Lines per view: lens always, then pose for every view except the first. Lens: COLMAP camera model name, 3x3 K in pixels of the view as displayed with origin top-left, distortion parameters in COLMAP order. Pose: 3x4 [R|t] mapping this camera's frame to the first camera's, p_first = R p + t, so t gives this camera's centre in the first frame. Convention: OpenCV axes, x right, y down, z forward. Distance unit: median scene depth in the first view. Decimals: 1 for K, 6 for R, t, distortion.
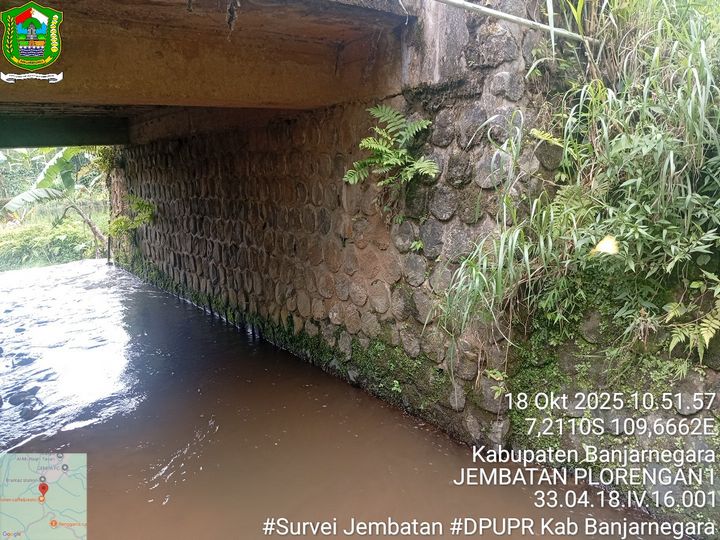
lens RADIAL K [[547.8, 0, 358.1], [0, 547.8, 268.8], [0, 0, 1]] dist [0.095610, -0.199767]
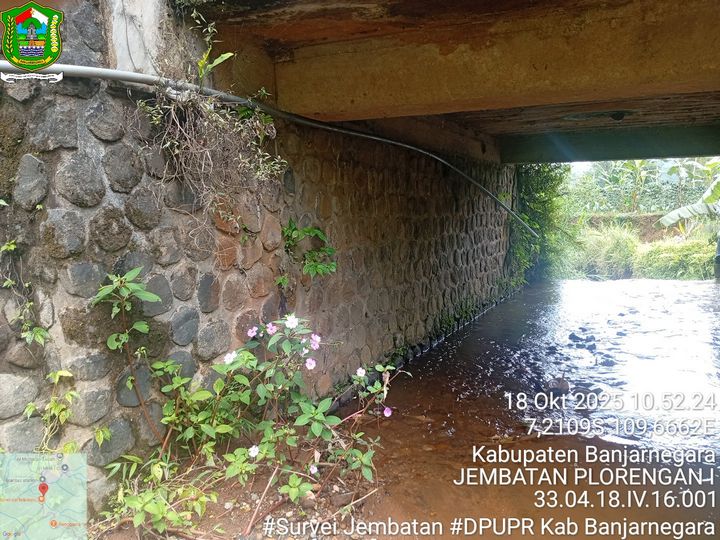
lens RADIAL K [[547.8, 0, 358.1], [0, 547.8, 268.8], [0, 0, 1]] dist [0.095610, -0.199767]
pose [[0.452066, 0.139940, -0.880939, 0.057085], [-0.167195, 0.983406, 0.070419, 0.002807], [0.876175, 0.115454, 0.467961, 0.094614]]
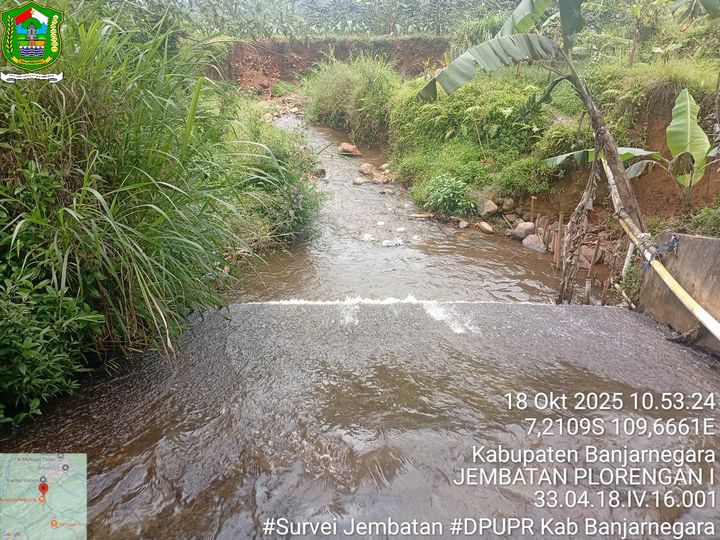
lens RADIAL K [[547.8, 0, 358.1], [0, 547.8, 268.8], [0, 0, 1]] dist [0.095610, -0.199767]
pose [[0.766427, 0.301022, -0.567428, -1.063552], [-0.144379, 0.941518, 0.304464, -0.240597], [0.625894, -0.151425, 0.765067, 1.598526]]
